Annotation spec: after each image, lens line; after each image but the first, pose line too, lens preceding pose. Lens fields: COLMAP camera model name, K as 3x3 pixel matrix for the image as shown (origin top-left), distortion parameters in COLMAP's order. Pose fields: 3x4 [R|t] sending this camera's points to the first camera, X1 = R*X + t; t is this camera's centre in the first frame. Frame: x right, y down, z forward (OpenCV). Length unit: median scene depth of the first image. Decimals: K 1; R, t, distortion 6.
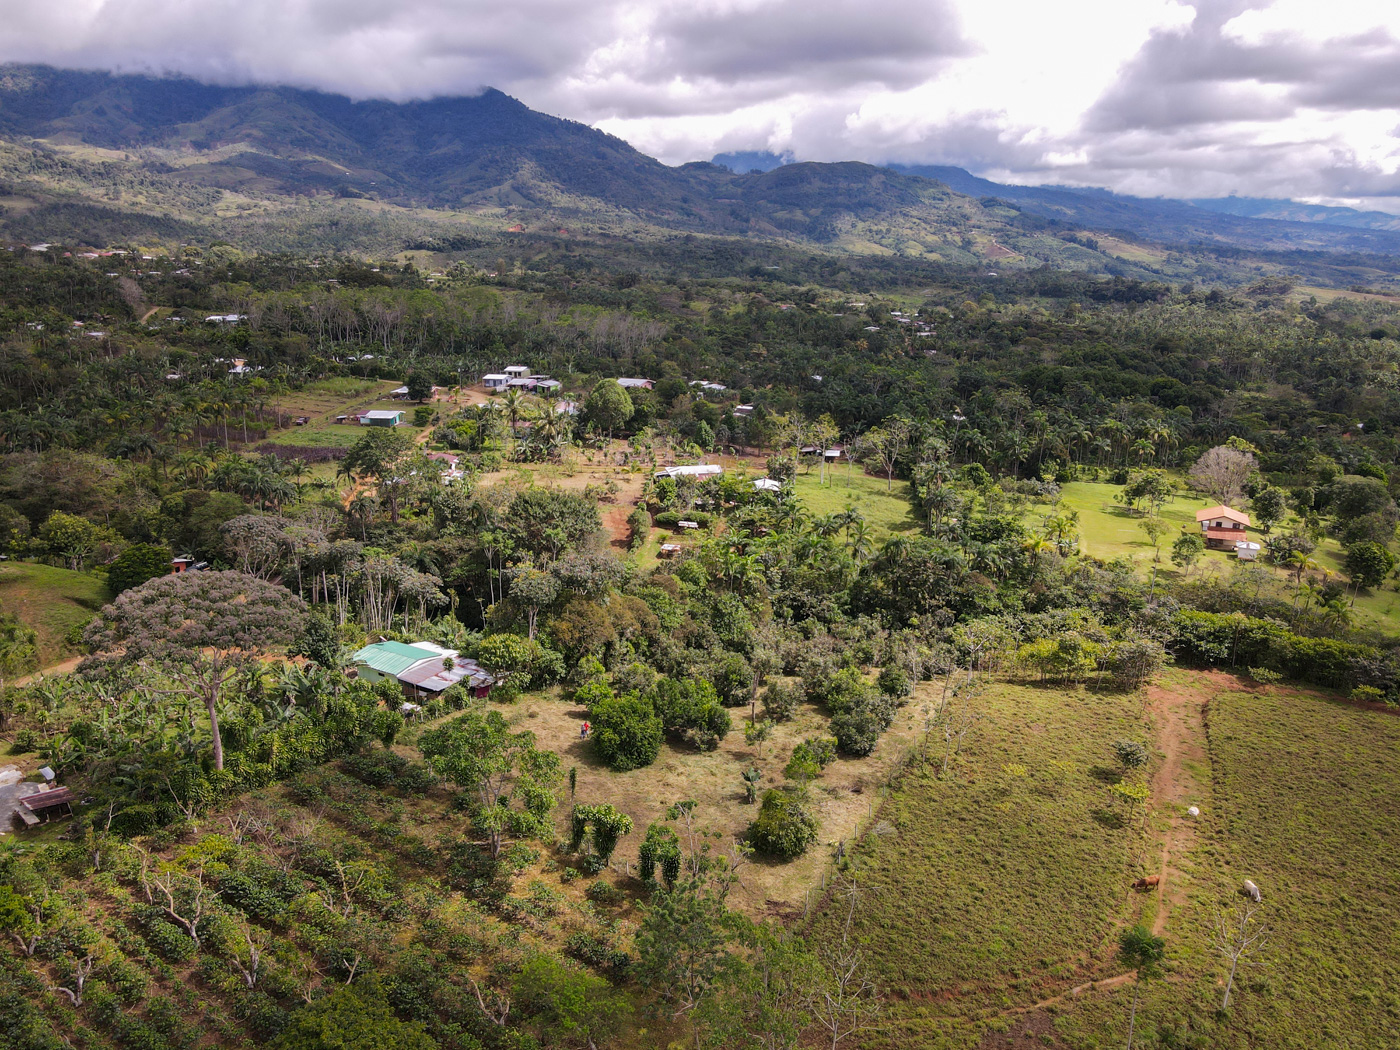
lens RADIAL K [[1029.3, 0, 705.9], [0, 1029.3, 526.2], [0, 0, 1]] dist [0.012765, 0.005962]
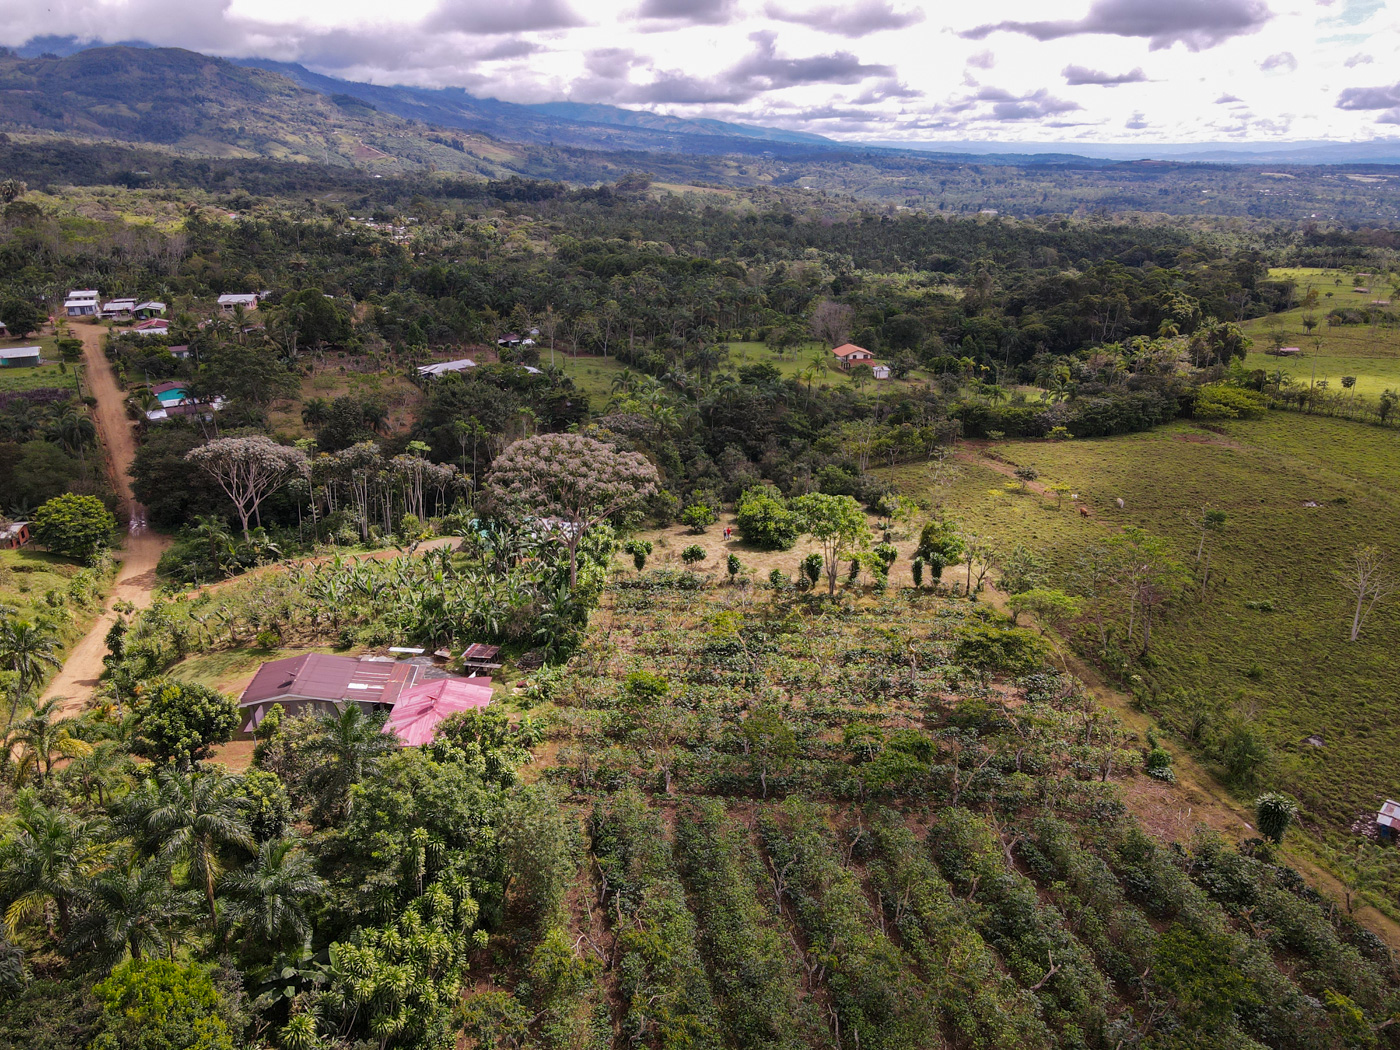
lens RADIAL K [[1029.3, 0, 702.0], [0, 1029.3, 530.6], [0, 0, 1]] dist [0.012765, 0.005962]
pose [[0.830172, -0.201656, 0.519759, -0.377131], [0.153948, 0.978960, 0.133928, 0.008240], [-0.535831, -0.031168, 0.843750, -0.027354]]
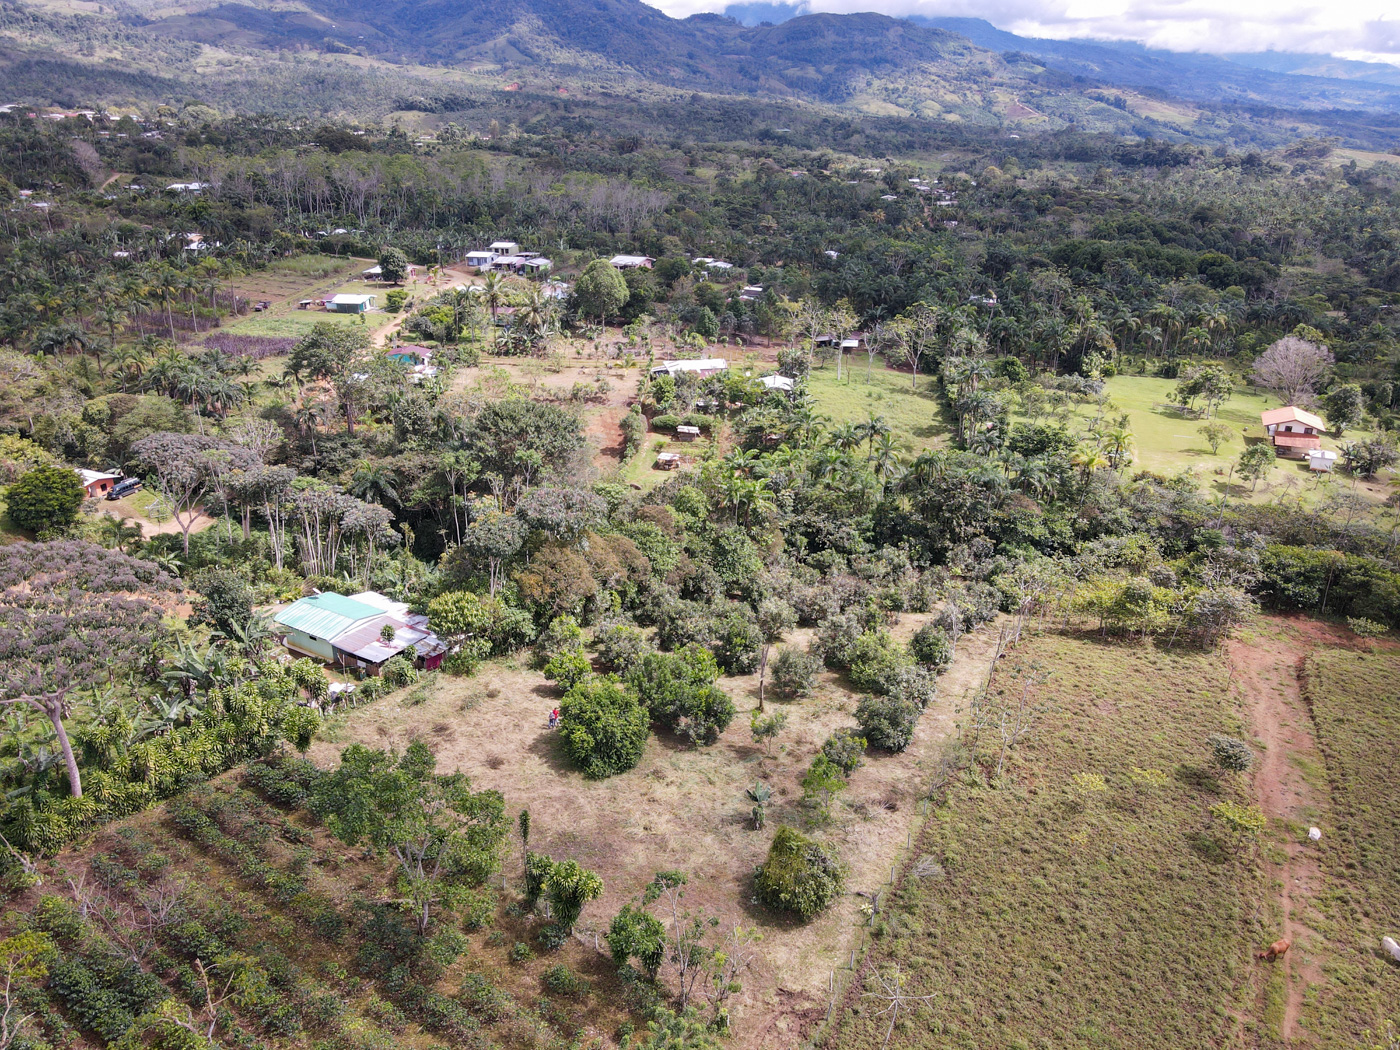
lens RADIAL K [[1029.3, 0, 705.4], [0, 1029.3, 519.9], [0, 0, 1]] dist [0.012765, 0.005962]
pose [[0.999973, 0.001401, -0.007164, 0.003568], [-0.000566, 0.993335, 0.115262, -0.024195], [0.007278, -0.115255, 0.993309, 0.099260]]
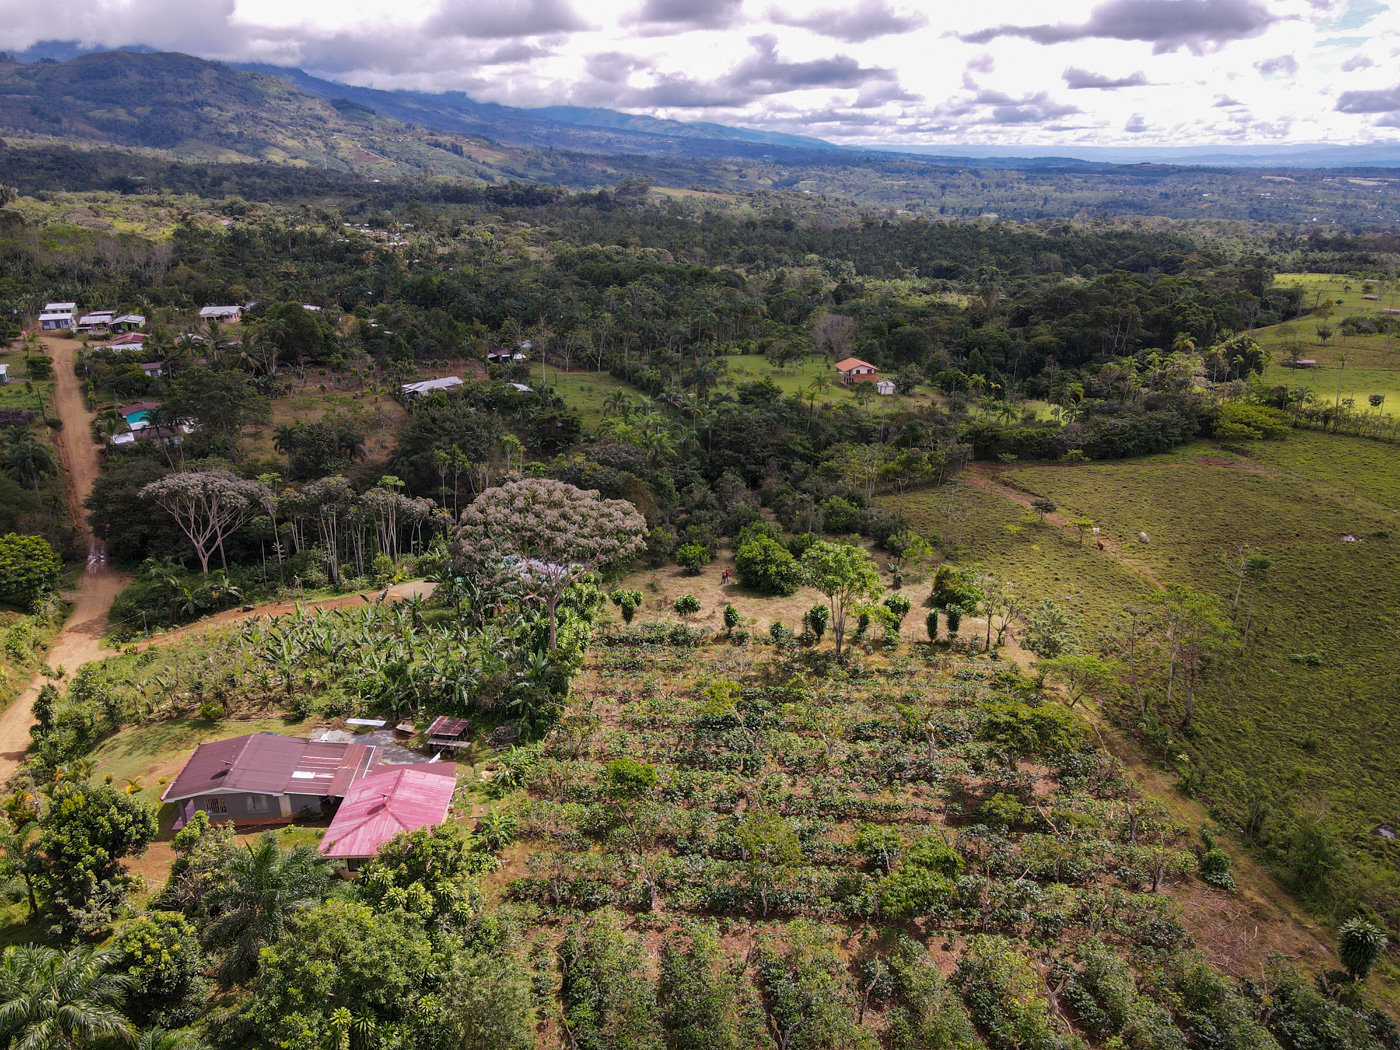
lens RADIAL K [[1029.3, 0, 701.9], [0, 1029.3, 528.9], [0, 0, 1]] dist [0.012765, 0.005962]
pose [[0.830210, -0.199860, 0.520391, -0.347110], [0.154669, 0.979454, 0.129413, -0.006074], [-0.535563, -0.026952, 0.844065, 0.009895]]
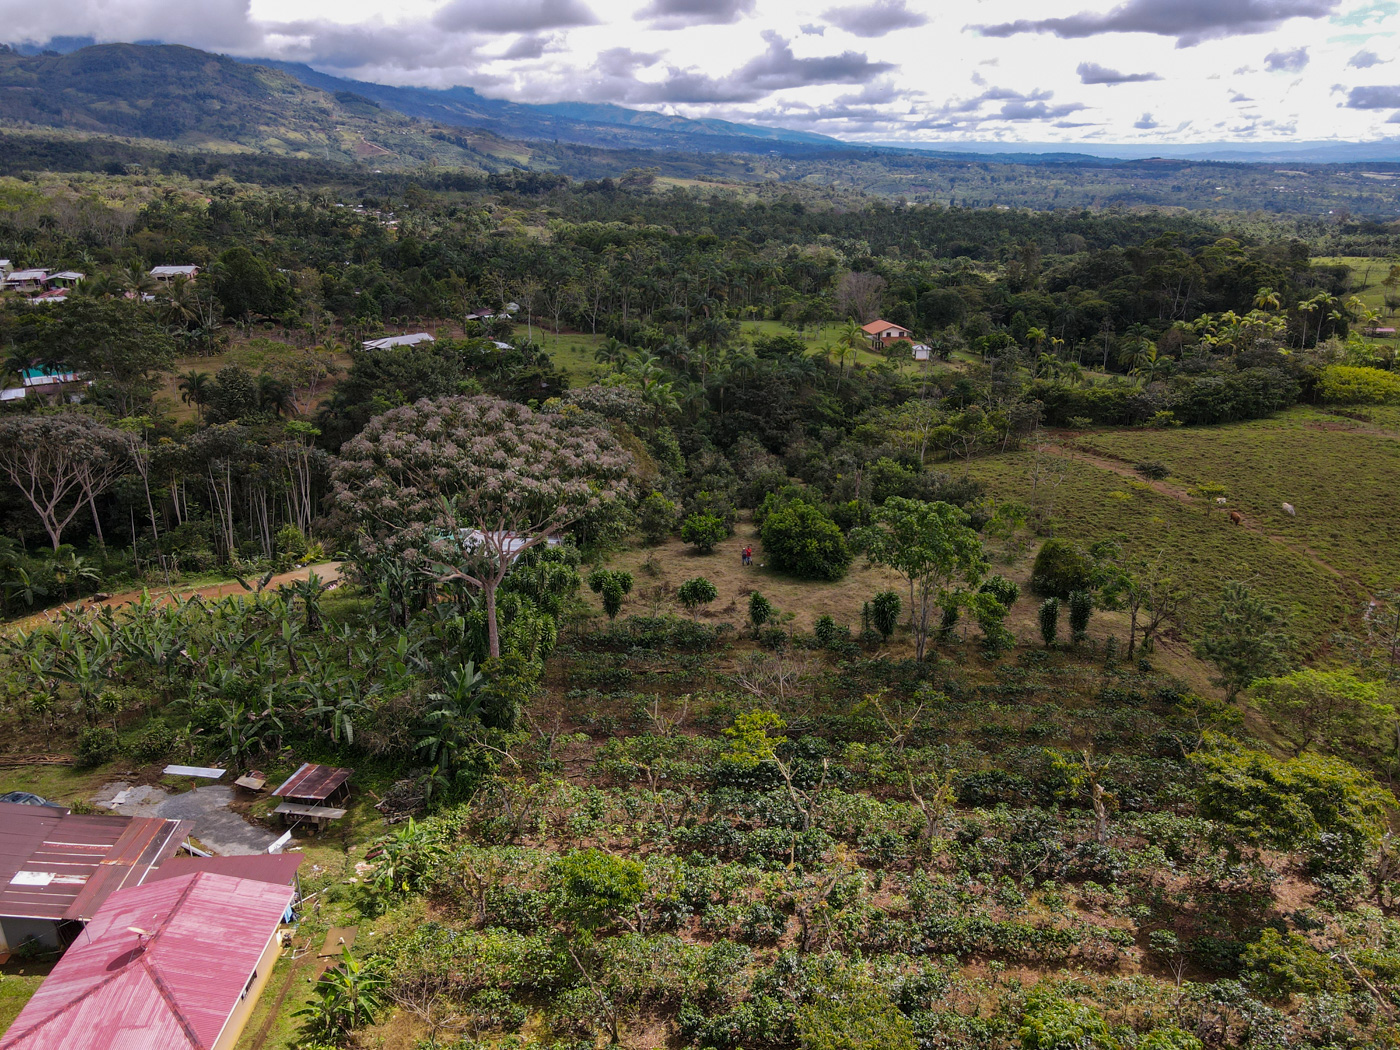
lens RADIAL K [[1029.3, 0, 701.3], [0, 1029.3, 522.5], [0, 0, 1]] dist [0.012765, 0.005962]
pose [[0.833608, -0.196252, 0.516317, -0.278018], [0.153712, 0.980251, 0.124421, 0.025809], [-0.530538, -0.024355, 0.847311, 0.132621]]
